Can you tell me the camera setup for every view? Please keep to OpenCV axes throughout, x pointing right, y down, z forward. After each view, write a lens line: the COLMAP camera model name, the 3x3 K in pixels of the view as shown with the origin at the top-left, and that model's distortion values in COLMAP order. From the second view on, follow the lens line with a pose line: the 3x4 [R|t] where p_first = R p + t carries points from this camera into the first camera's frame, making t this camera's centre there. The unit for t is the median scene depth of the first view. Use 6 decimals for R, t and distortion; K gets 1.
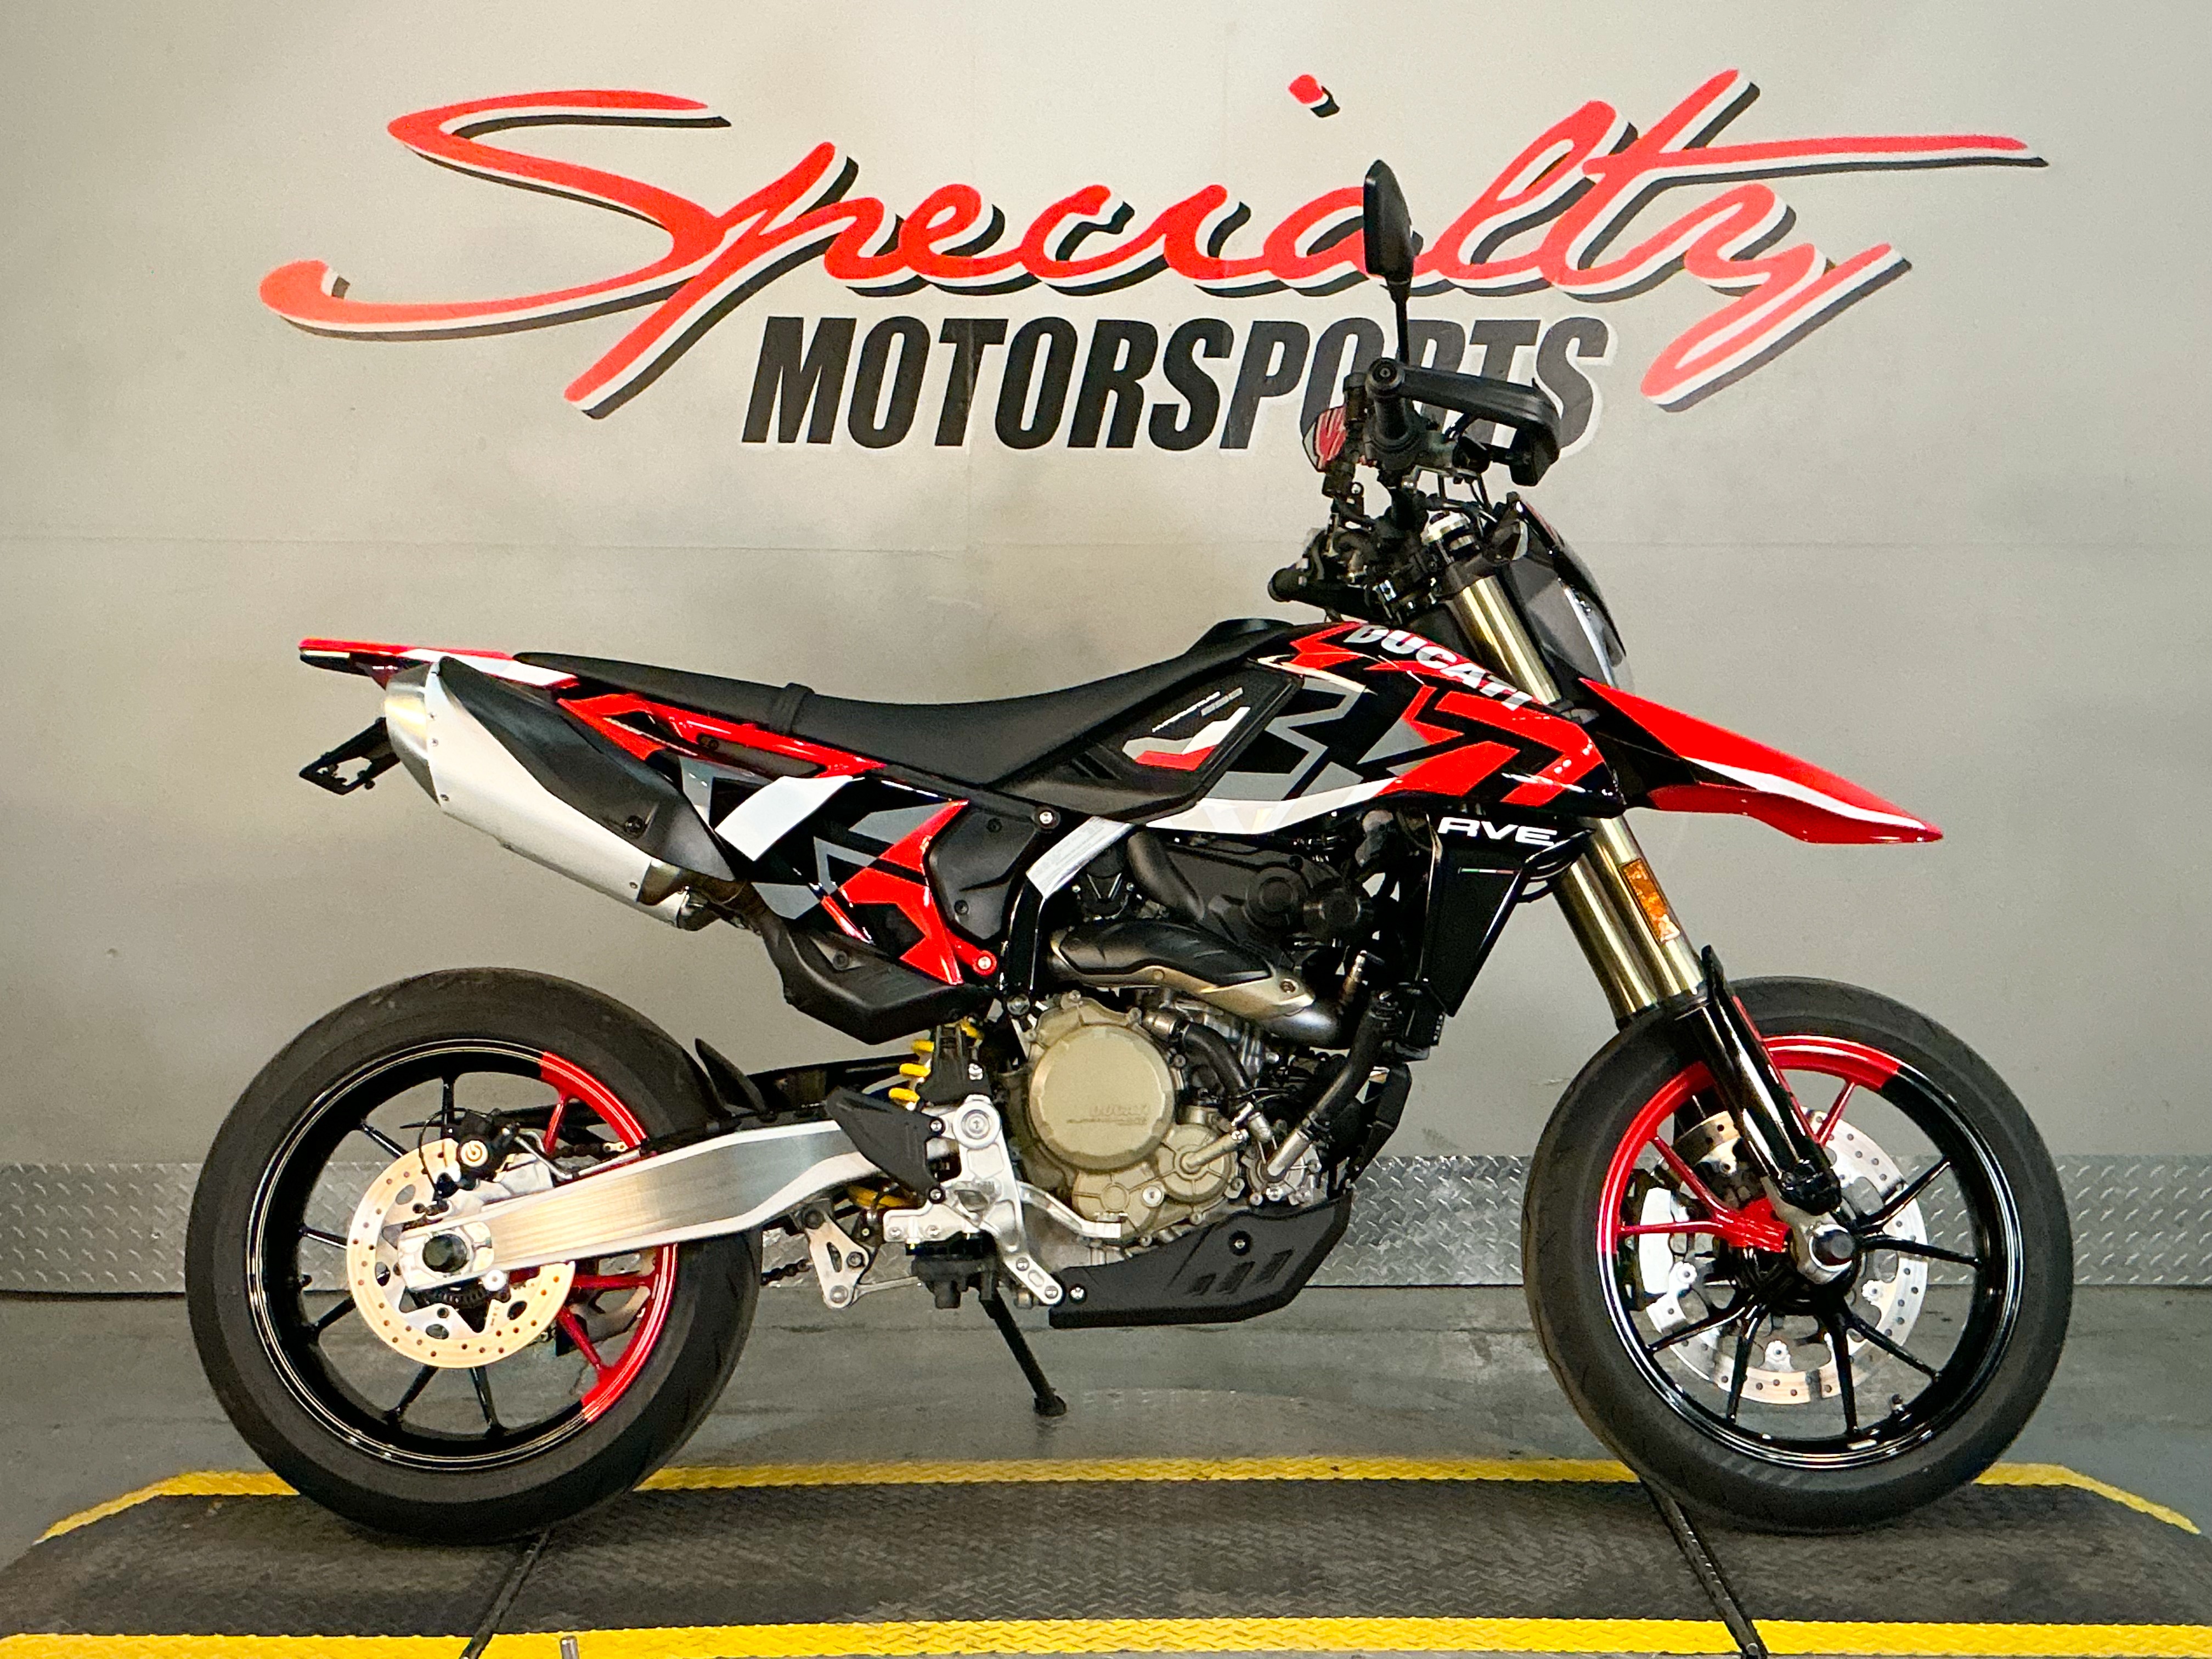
lens RADIAL K [[2622.8, 0, 1007.1], [0, 2622.8, 828.7], [0, 0, 1]] dist [0.006938, -0.030903]
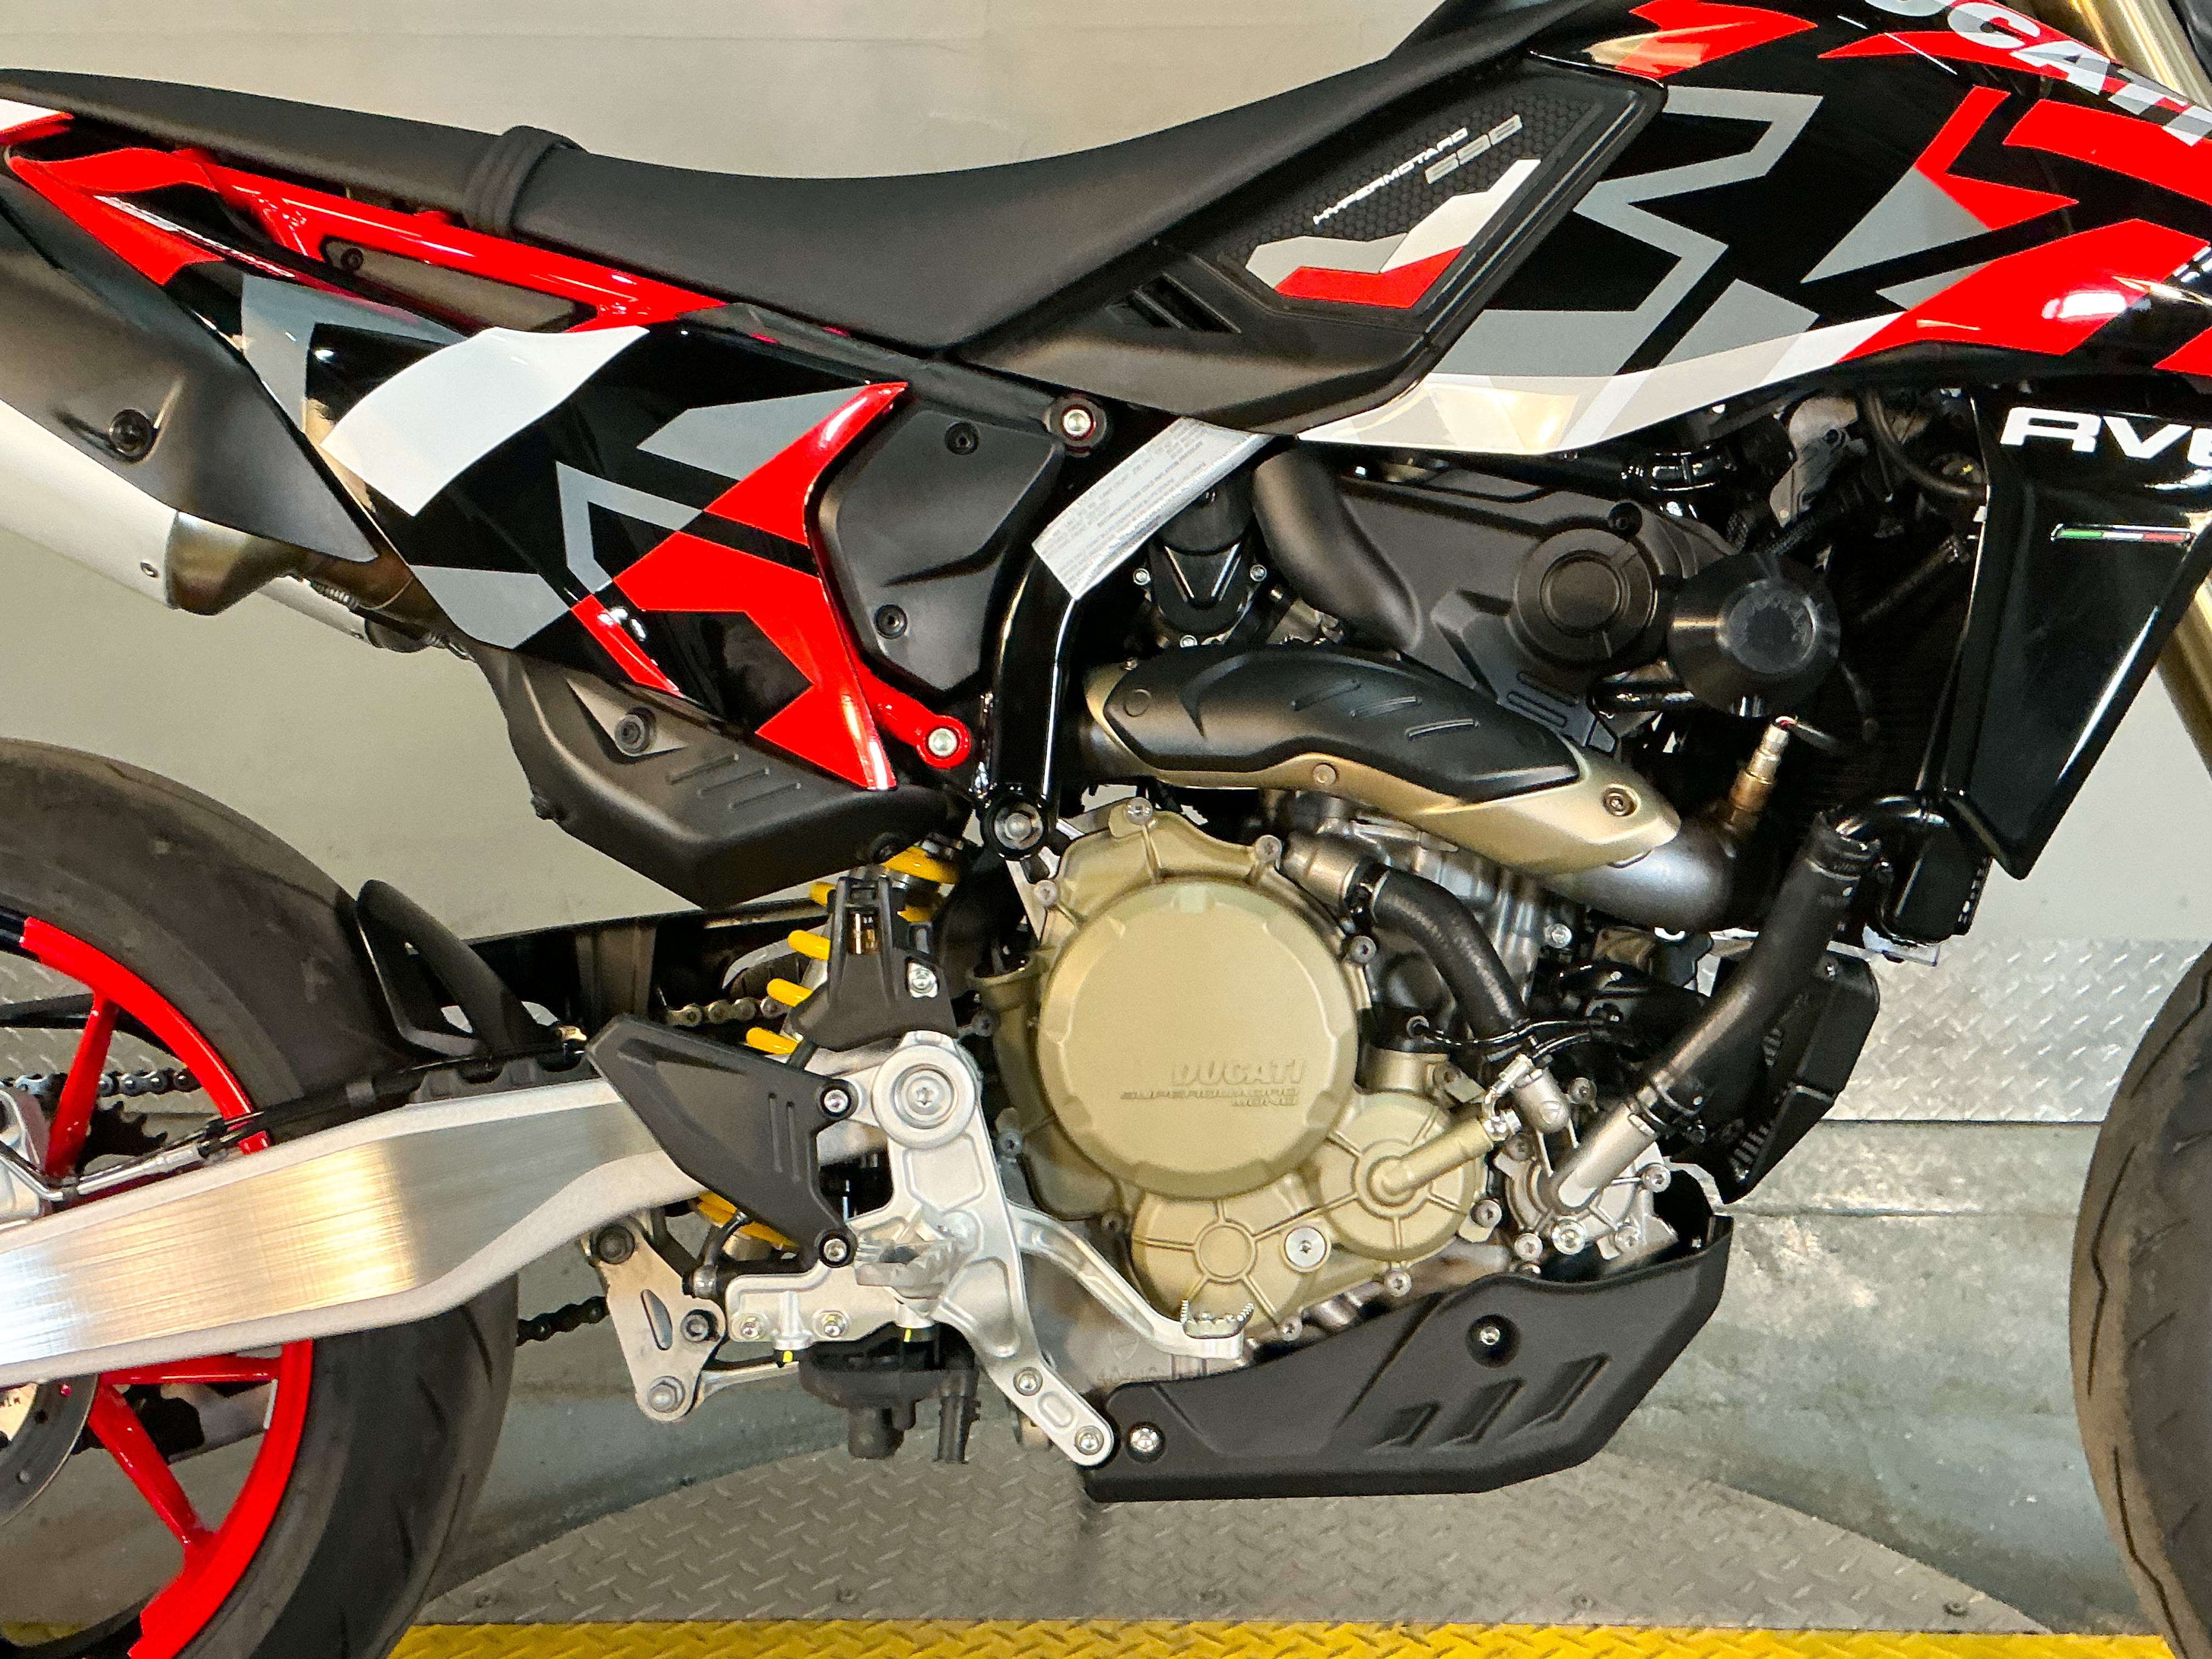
lens RADIAL K [[2461.3, 0, 1106.0], [0, 2461.3, 829.5], [0, 0, 1]] dist [0.156180, -0.290911]
pose [[0.999975, -0.002622, 0.006566, 0.017215], [0.001686, 0.990332, 0.138710, 0.006519], [-0.006866, -0.138695, 0.990311, 0.572221]]
